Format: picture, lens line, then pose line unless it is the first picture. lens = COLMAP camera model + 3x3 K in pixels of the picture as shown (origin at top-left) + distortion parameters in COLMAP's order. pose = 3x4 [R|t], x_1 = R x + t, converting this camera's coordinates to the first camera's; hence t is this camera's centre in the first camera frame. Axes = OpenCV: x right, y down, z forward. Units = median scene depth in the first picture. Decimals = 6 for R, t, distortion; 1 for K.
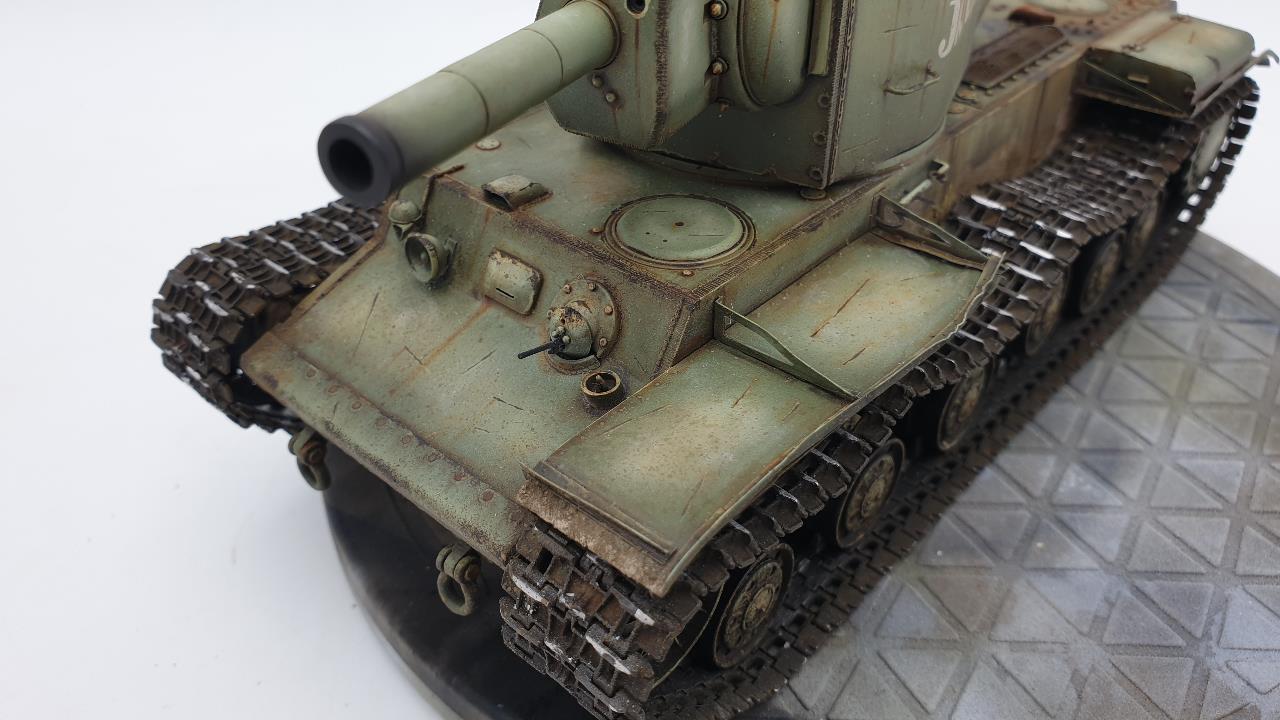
lens RADIAL K [[1045.3, 0, 640.0], [0, 1045.3, 360.0], [0, 0, 1]] dist [0.007400, -0.102249]
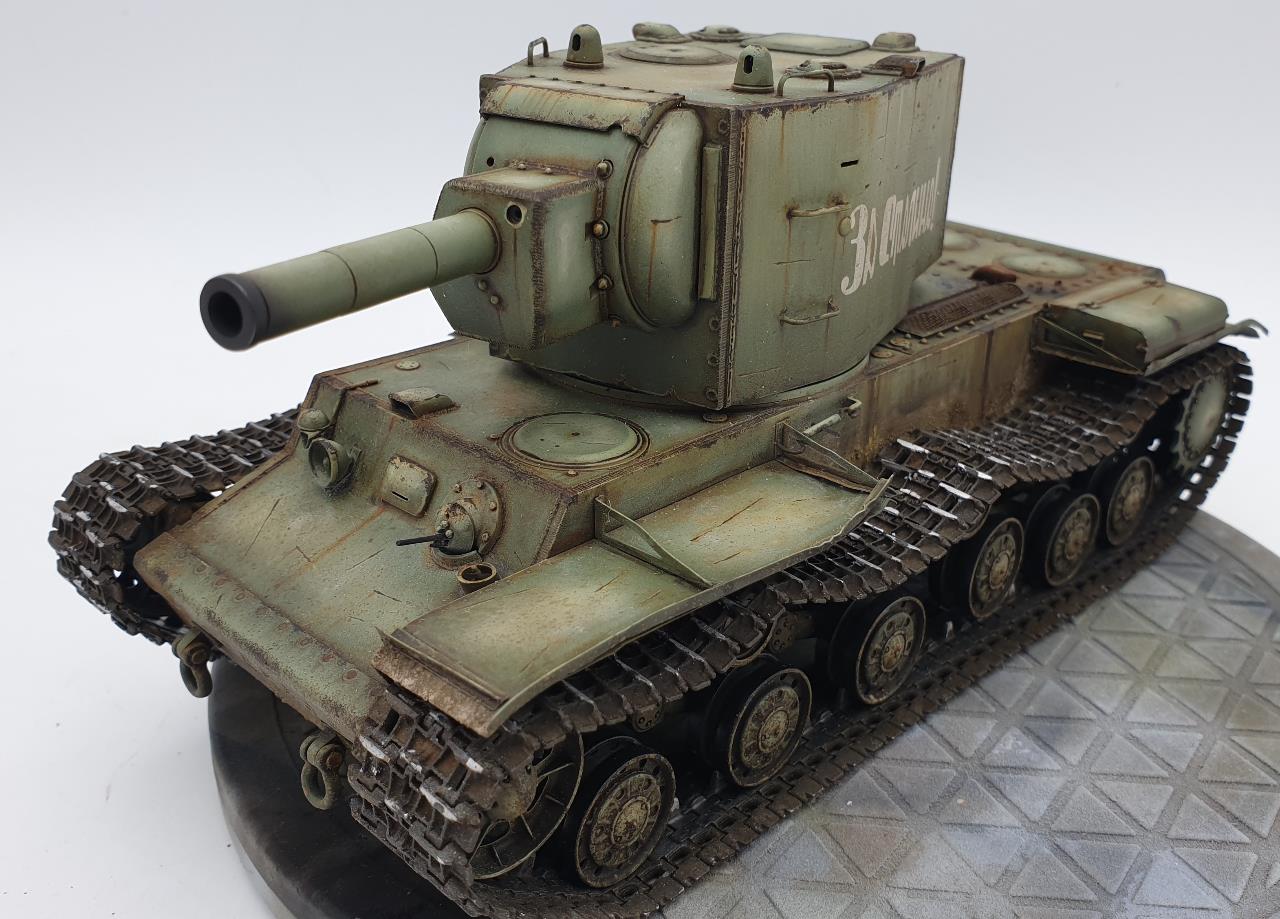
lens RADIAL K [[1271.3, 0, 640.0], [0, 1271.3, 459.5], [0, 0, 1]] dist [0.083869, -0.380728]
pose [[0.998901, 0.040489, -0.023590, 0.119407], [-0.044317, 0.979833, -0.194841, 0.120443], [0.015226, 0.195672, 0.980551, -0.194469]]
